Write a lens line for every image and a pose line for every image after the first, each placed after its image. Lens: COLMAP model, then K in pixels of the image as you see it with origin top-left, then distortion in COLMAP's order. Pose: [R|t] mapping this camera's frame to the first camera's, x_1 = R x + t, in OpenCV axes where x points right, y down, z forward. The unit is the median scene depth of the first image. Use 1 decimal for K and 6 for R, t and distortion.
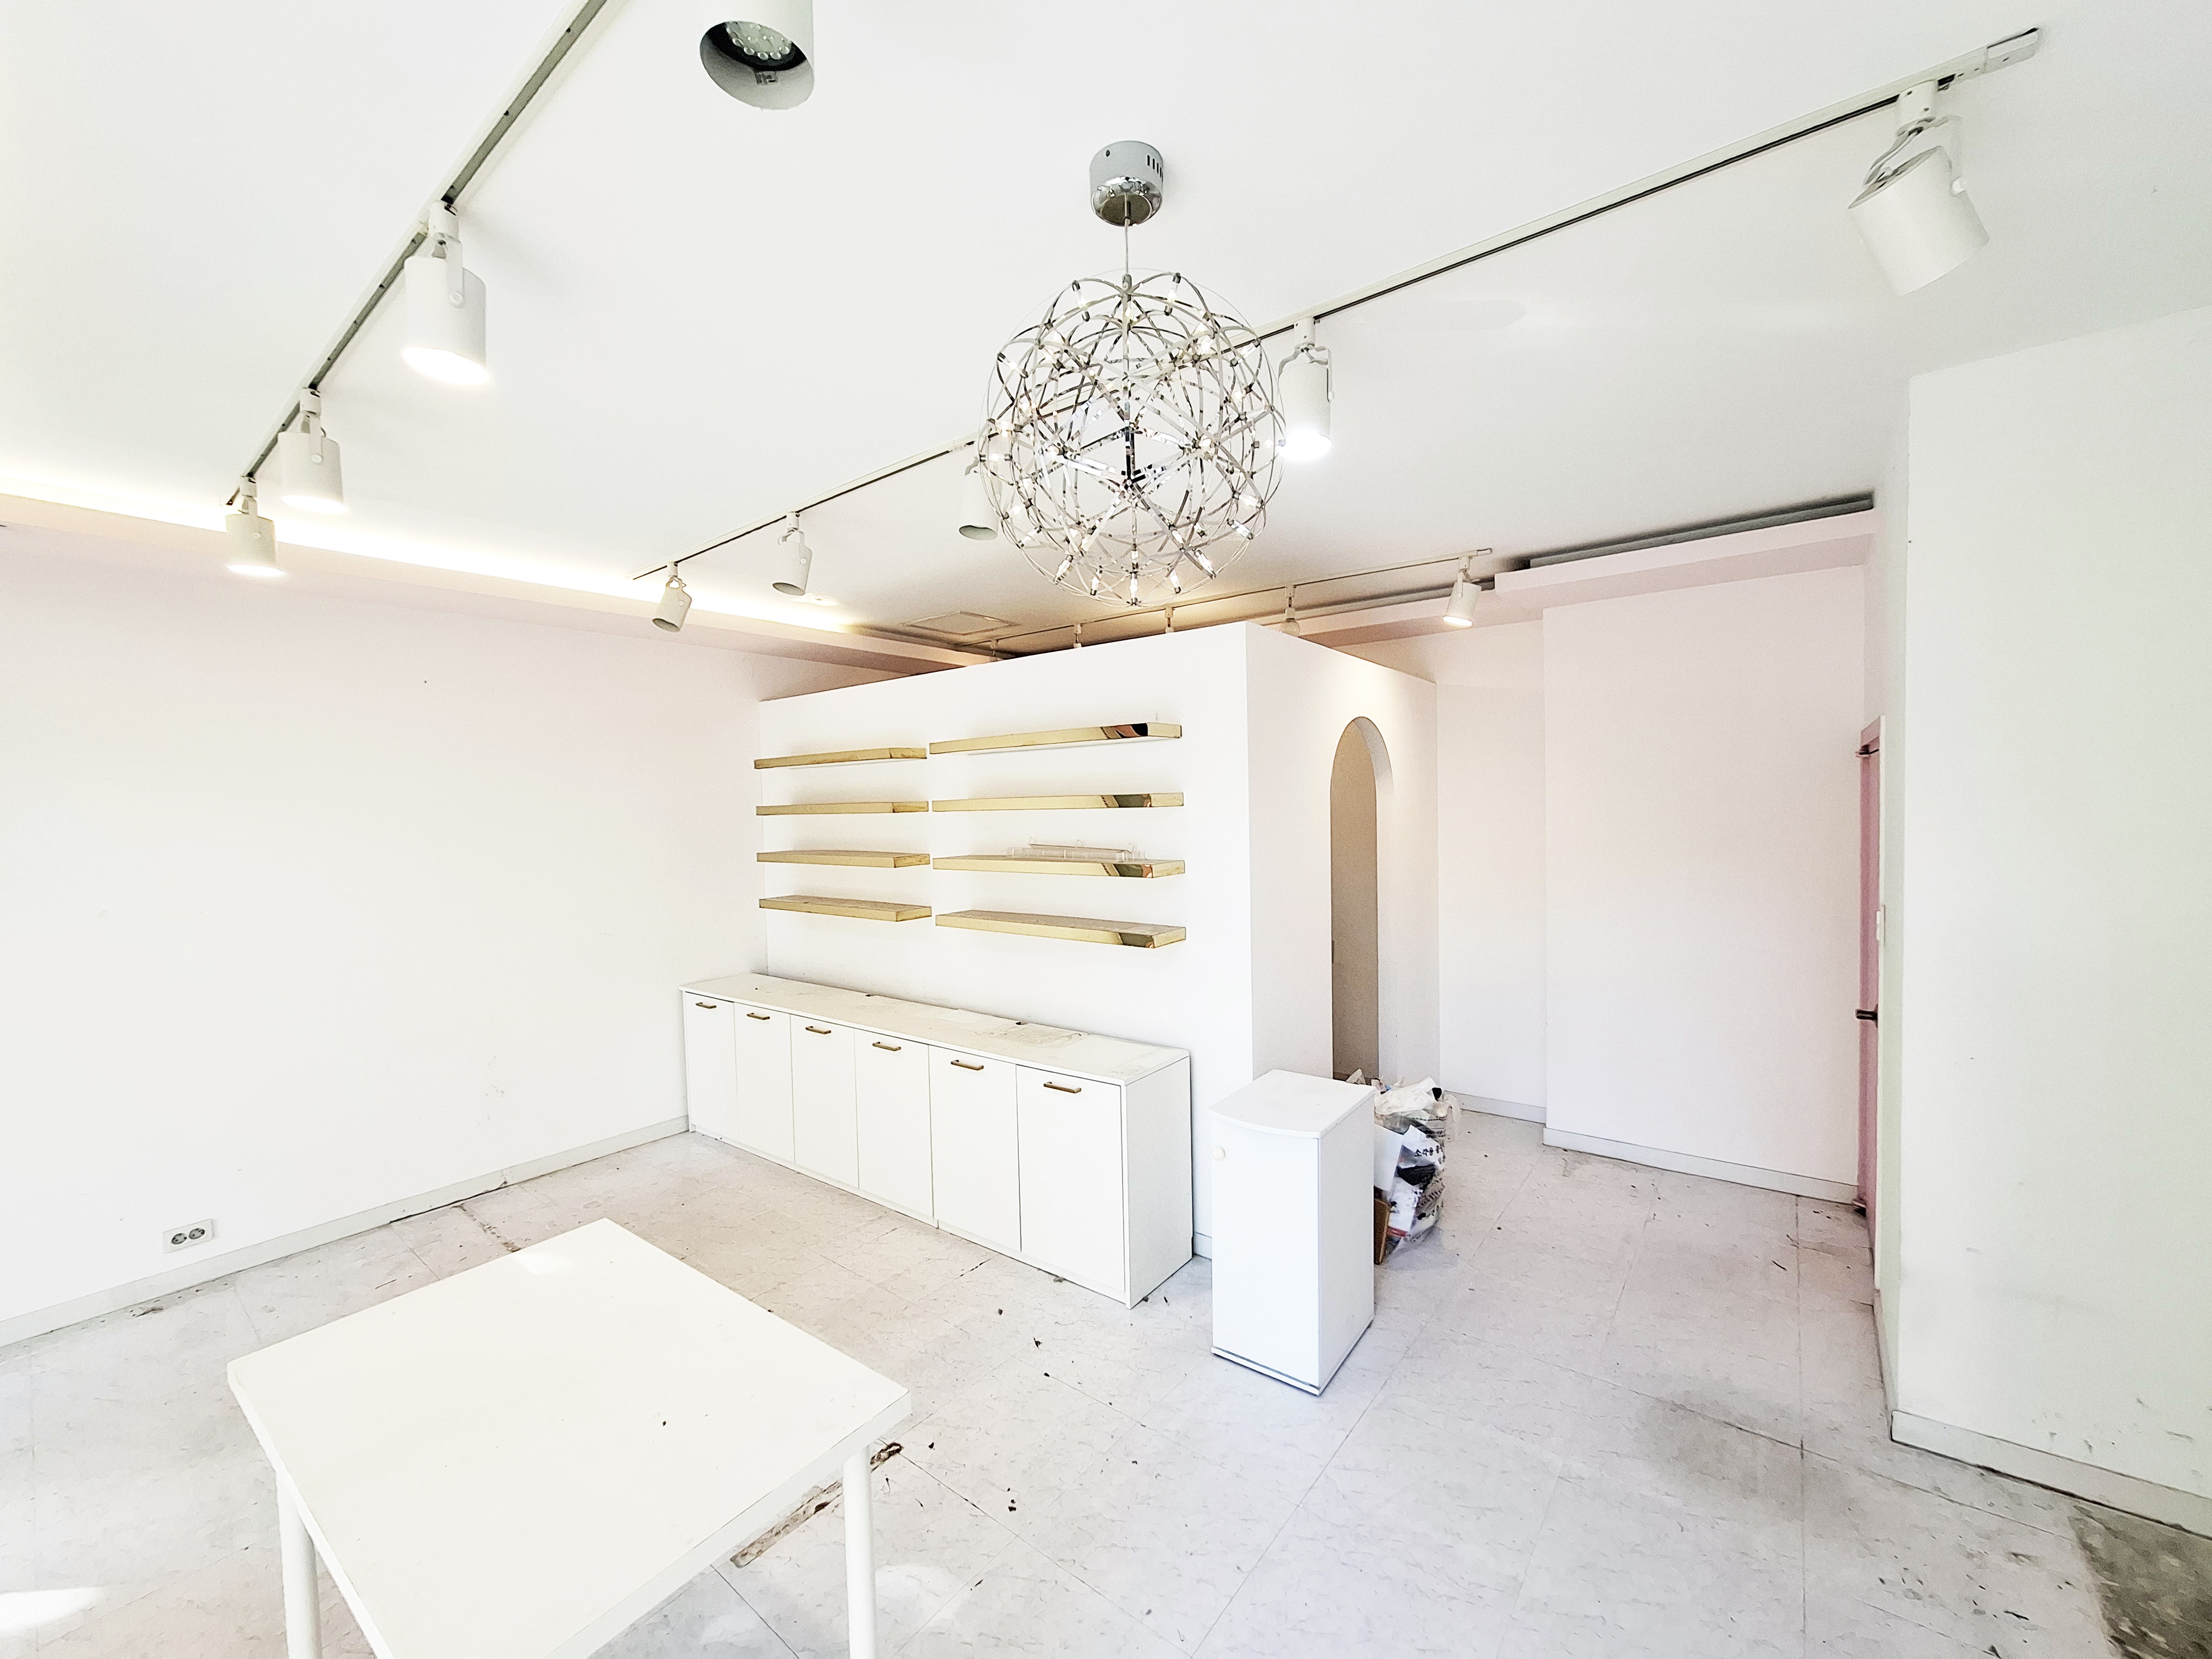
lens RADIAL K [[874.3, 0, 1094.1], [0, 874.3, 840.1], [0, 0, 1]] dist [-0.002759, -0.000301]
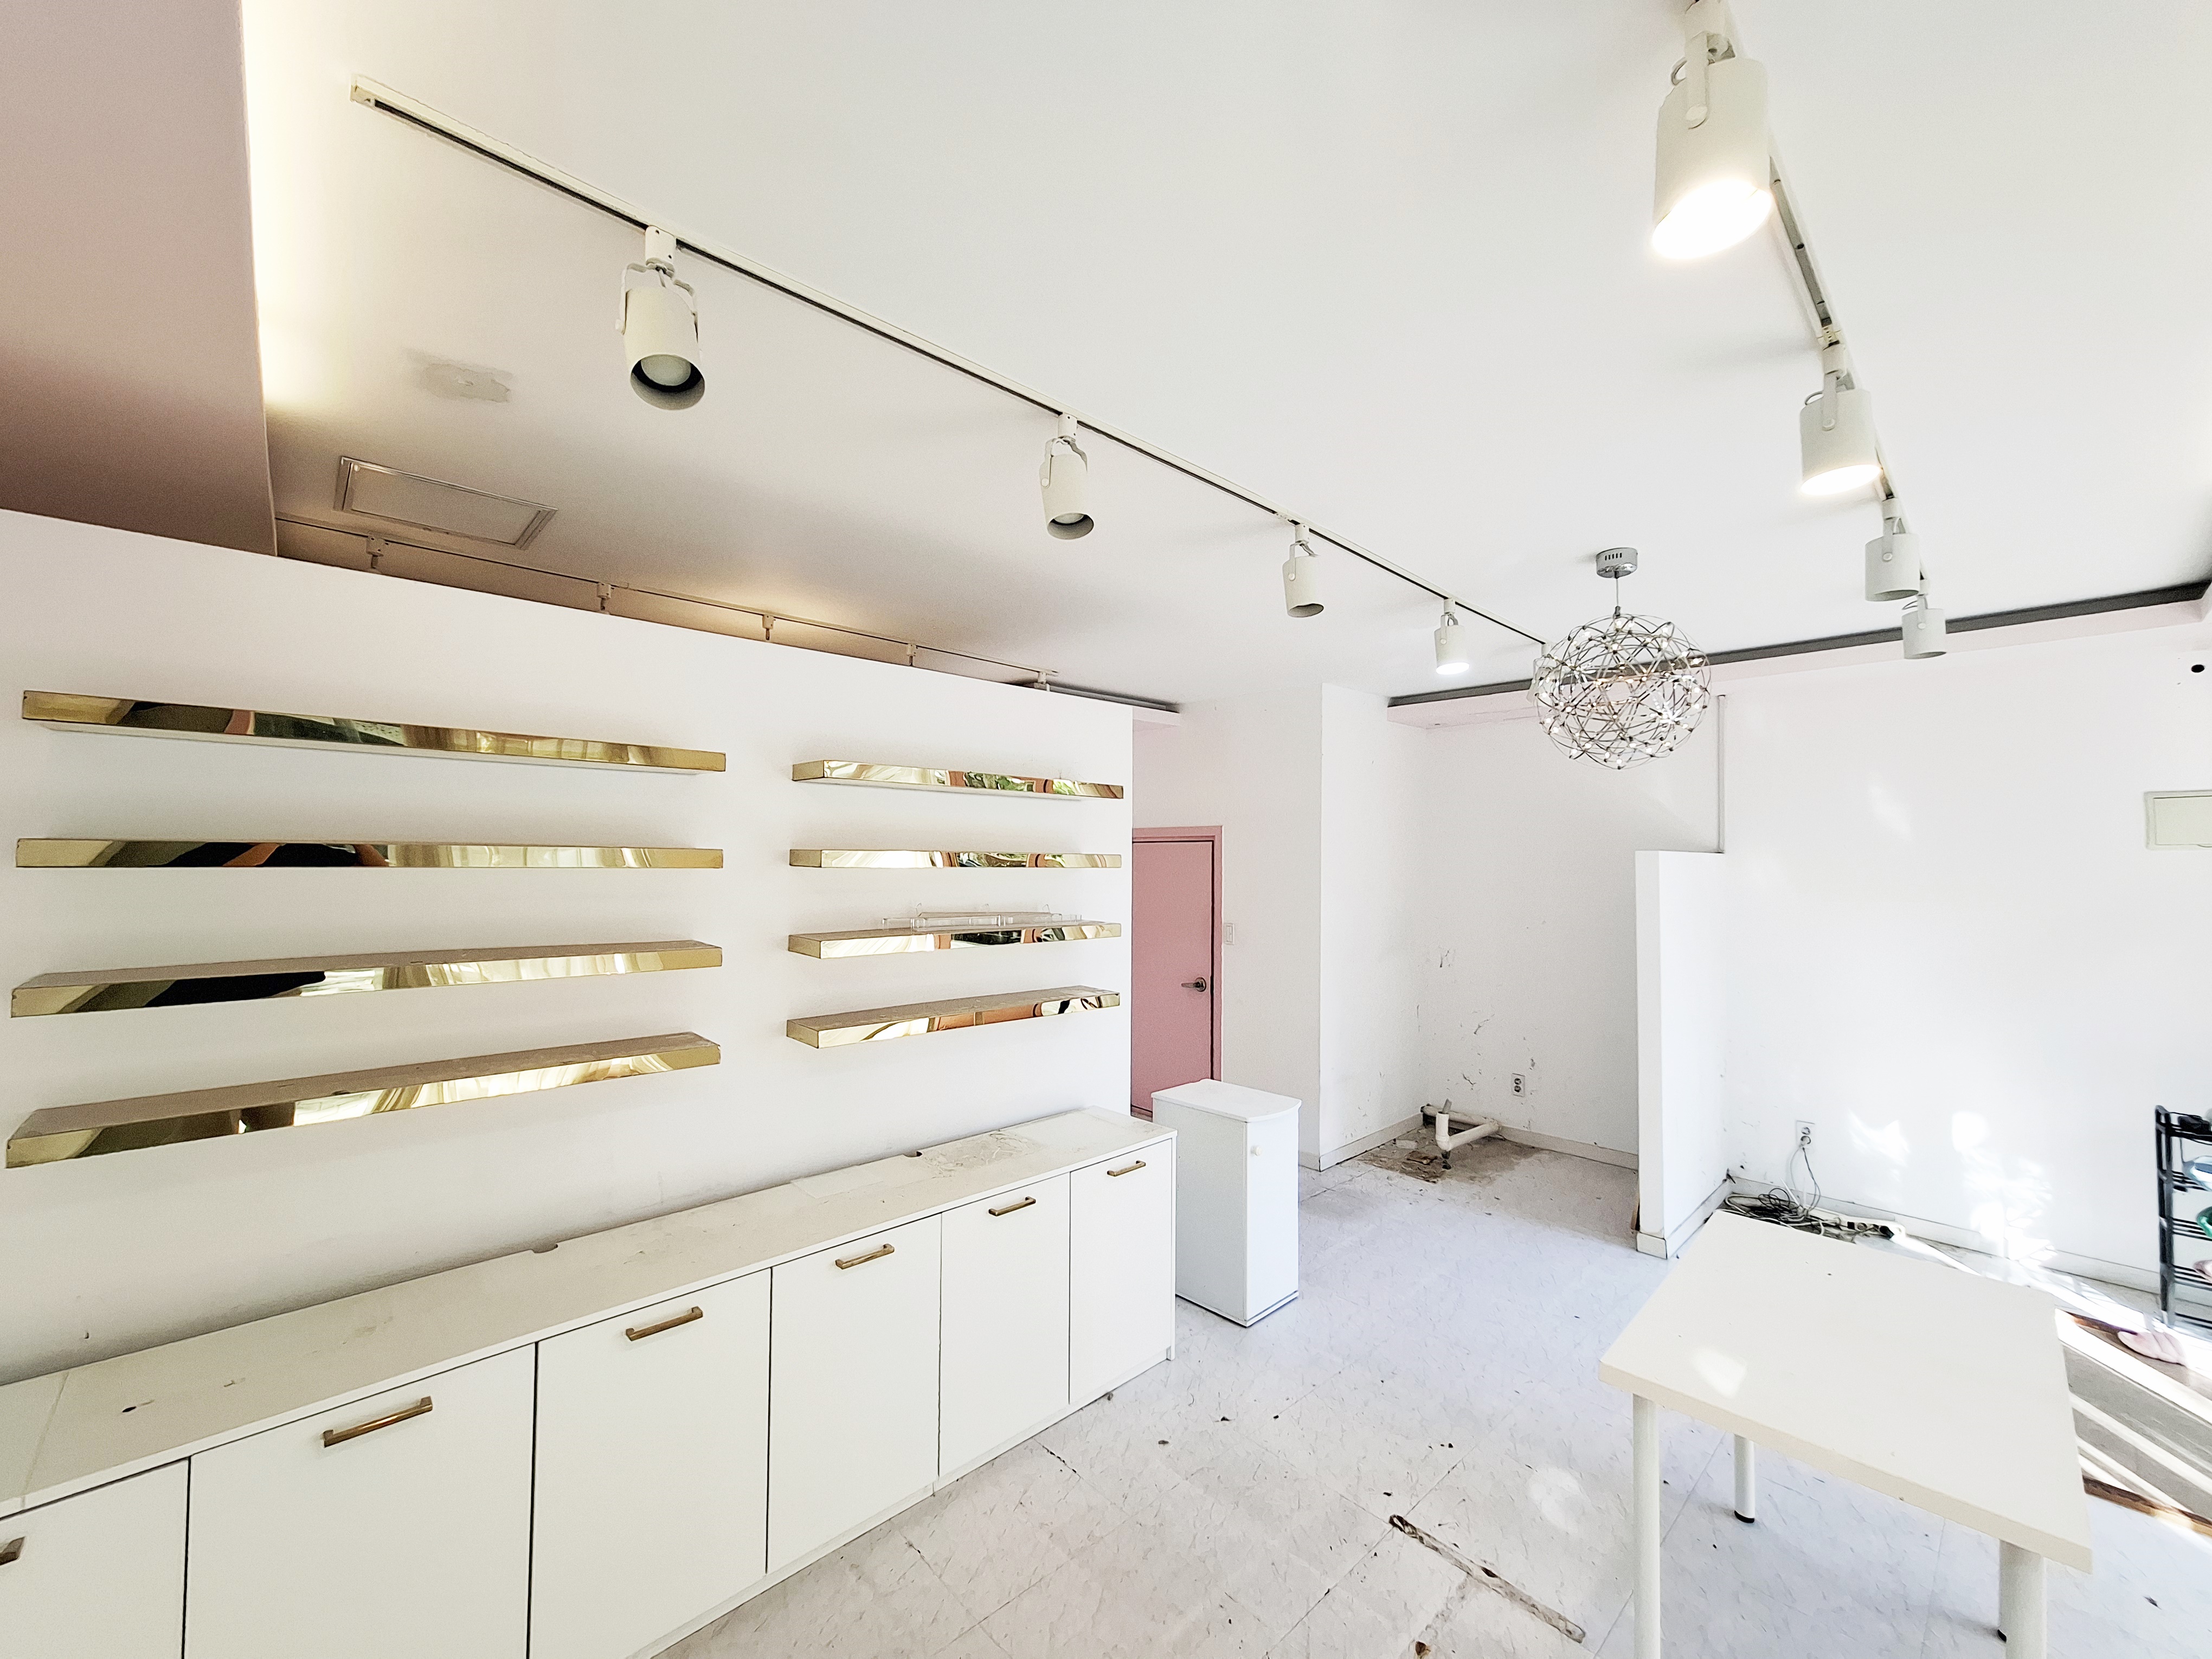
lens RADIAL K [[874.3, 0, 1098.4], [0, 874.3, 839.8], [0, 0, 1]] dist [-0.002759, -0.000301]
pose [[0.154149, 0.047230, 0.986918, -0.911558], [0.028814, 0.998217, -0.052271, -0.015829], [-0.987627, 0.036494, 0.152513, 0.822888]]
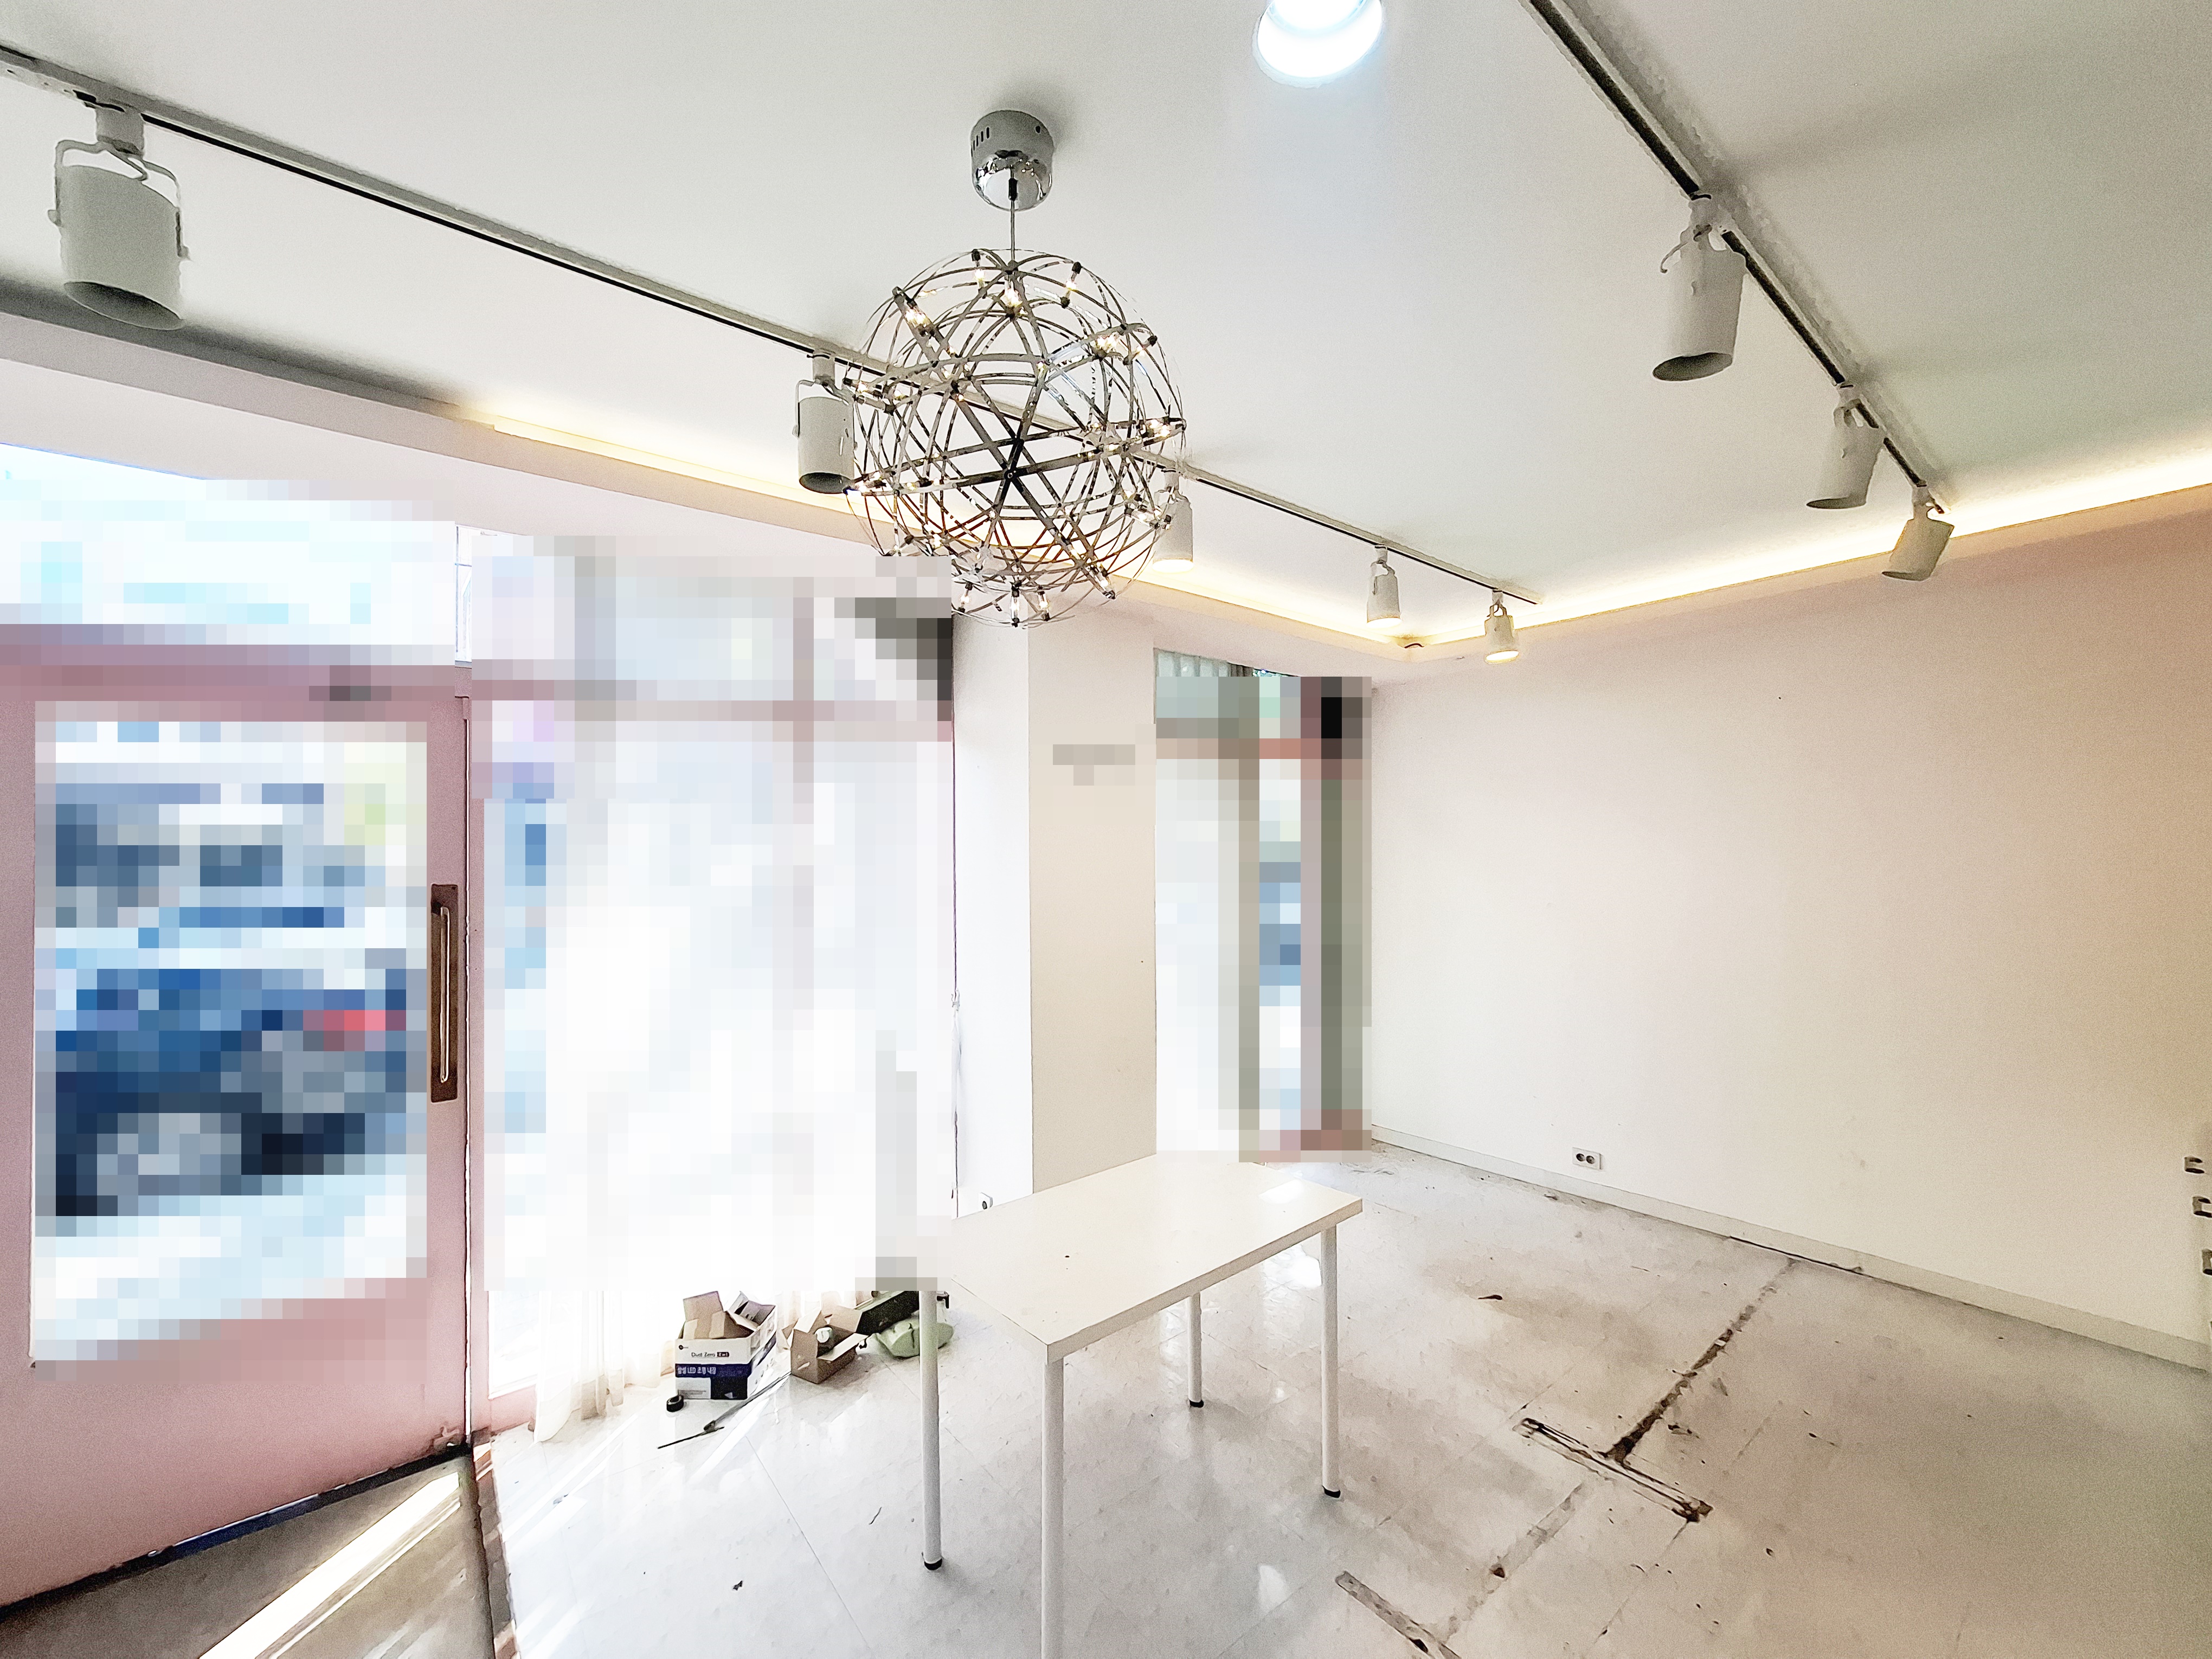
lens RADIAL K [[874.3, 0, 1102.1], [0, 874.3, 839.5], [0, 0, 1]] dist [-0.002759, -0.000301]
pose [[-0.222590, 0.011060, -0.974850, 0.387947], [-0.026444, 0.999499, 0.017377, -0.026744], [0.974554, 0.029647, -0.222186, 0.564996]]
